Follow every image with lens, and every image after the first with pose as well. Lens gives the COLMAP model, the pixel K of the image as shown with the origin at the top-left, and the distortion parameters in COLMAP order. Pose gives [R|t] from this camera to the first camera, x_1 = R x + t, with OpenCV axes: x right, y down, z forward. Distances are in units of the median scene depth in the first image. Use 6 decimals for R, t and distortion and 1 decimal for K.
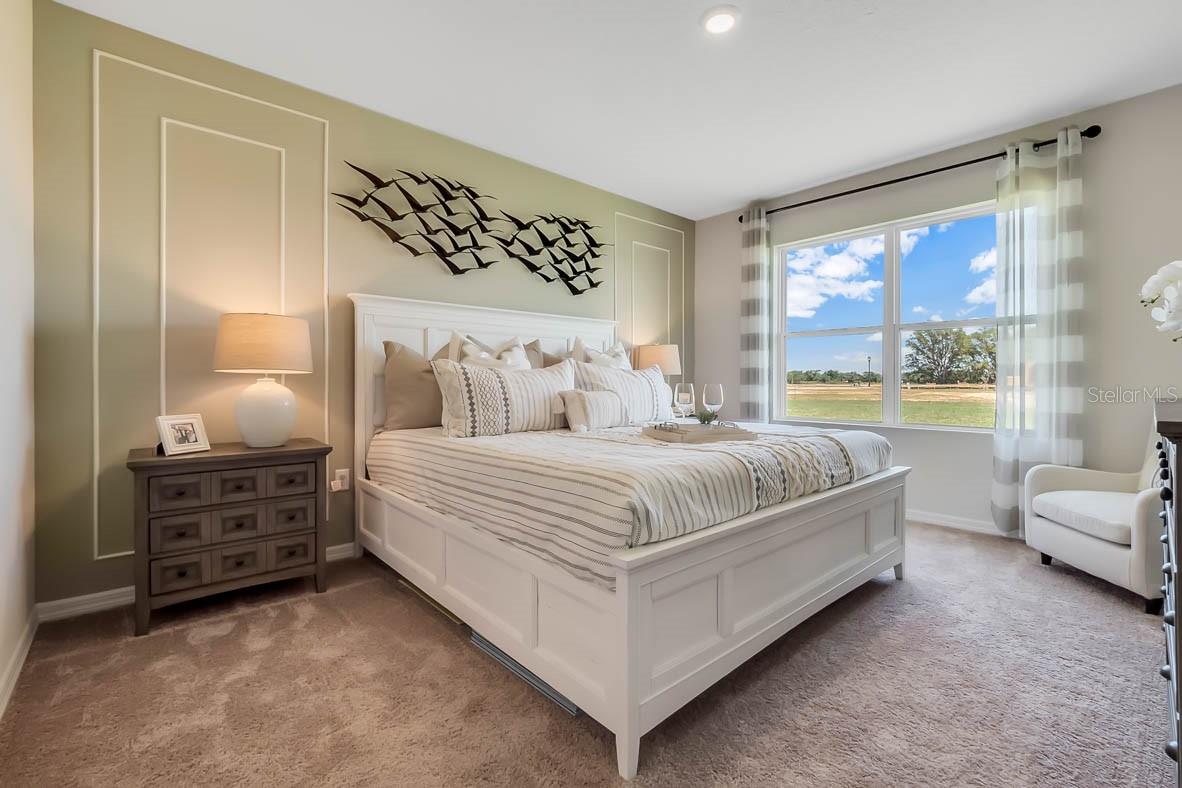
lens RADIAL K [[497.3, 0, 583.3], [0, 497.3, 387.9], [0, 0, 1]] dist [-0.003779, -0.003152]
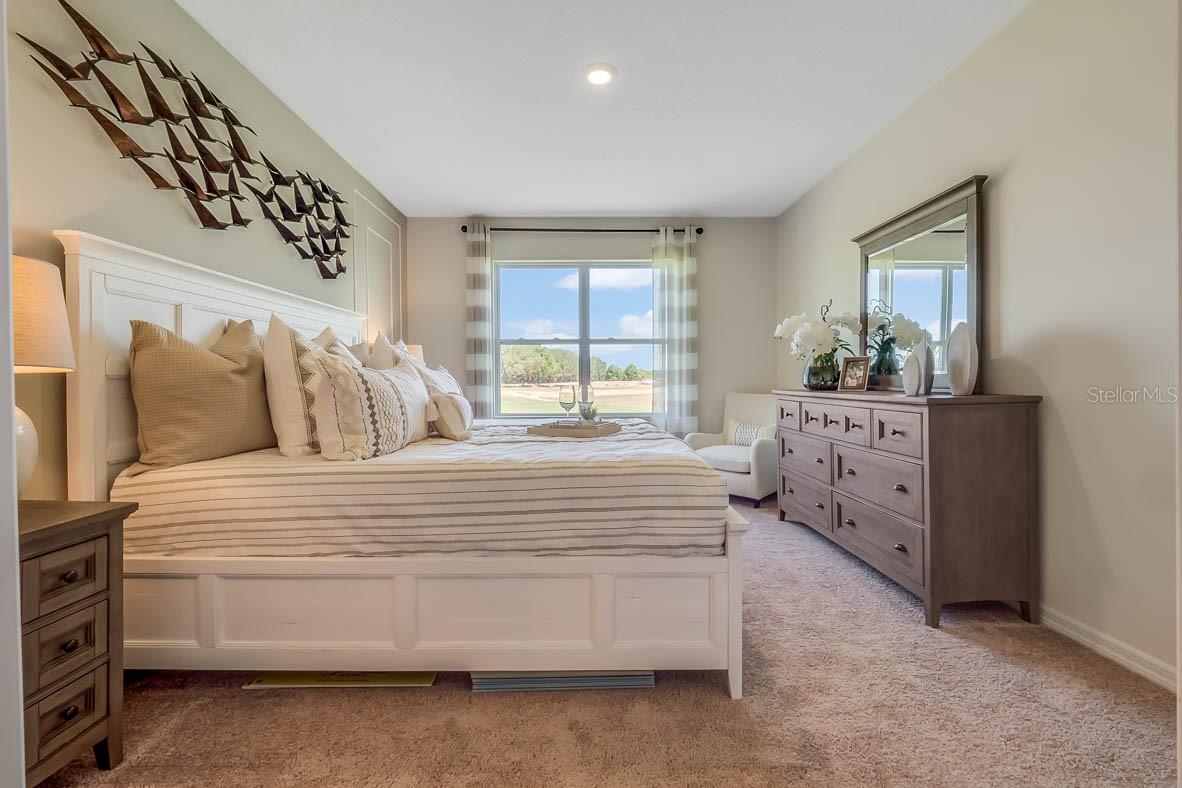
lens RADIAL K [[497.3, 0, 579.0], [0, 497.3, 390.4], [0, 0, 1]] dist [-0.003779, -0.003152]
pose [[0.661431, -0.017361, 0.749805, -0.456008], [0.015626, 0.999834, 0.009367, -0.005690], [-0.749843, 0.005521, 0.661593, 0.186163]]
